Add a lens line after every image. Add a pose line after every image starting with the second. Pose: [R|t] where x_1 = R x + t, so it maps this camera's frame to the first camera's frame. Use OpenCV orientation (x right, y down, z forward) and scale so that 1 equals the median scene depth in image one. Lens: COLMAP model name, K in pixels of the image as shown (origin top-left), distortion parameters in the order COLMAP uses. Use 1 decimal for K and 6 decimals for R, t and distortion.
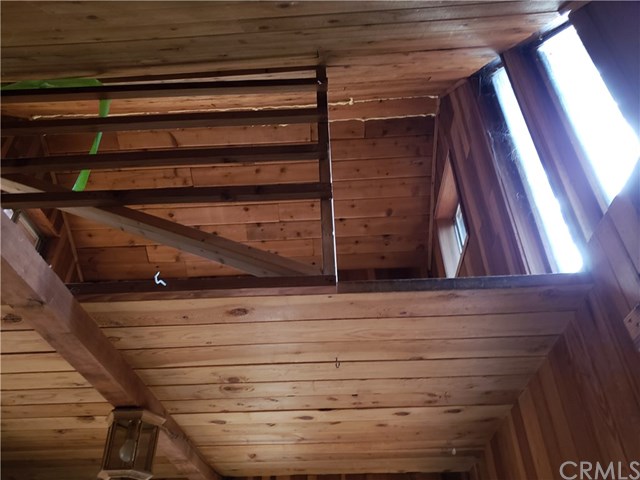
lens RADIAL K [[505.8, 0, 319.1], [0, 505.8, 243.0], [0, 0, 1]] dist [0.015982, -0.002569]
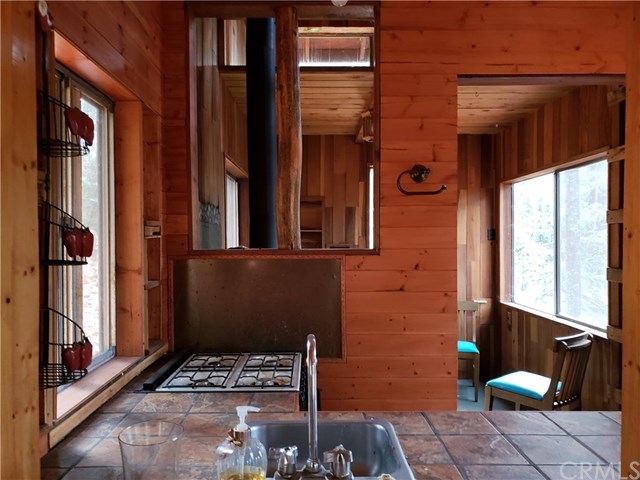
lens RADIAL K [[505.8, 0, 315.7], [0, 505.8, 243.3], [0, 0, 1]] dist [0.015982, -0.002569]
pose [[0.997752, 0.001342, 0.067005, -0.512916], [-0.042525, 0.785425, 0.617494, -0.375429], [-0.051798, -0.618955, 0.783716, -0.707395]]
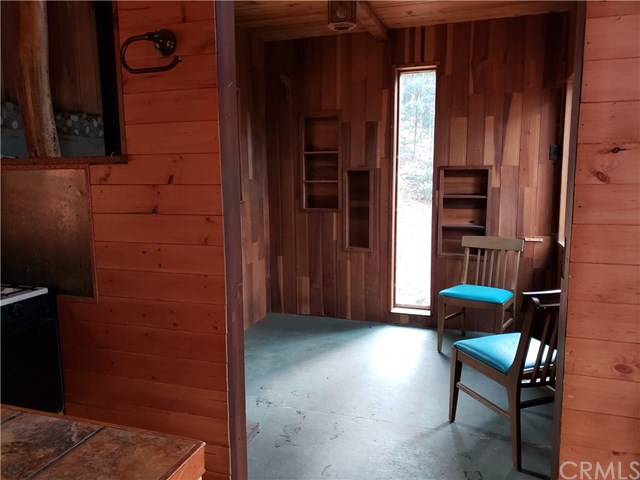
lens RADIAL K [[505.8, 0, 319.8], [0, 505.8, 243.3], [0, 0, 1]] dist [0.015982, -0.002569]
pose [[0.966086, 0.033121, -0.256087, 0.018740], [0.160550, 0.699694, 0.696170, -0.176977], [0.202240, -0.713675, 0.670647, -0.508969]]
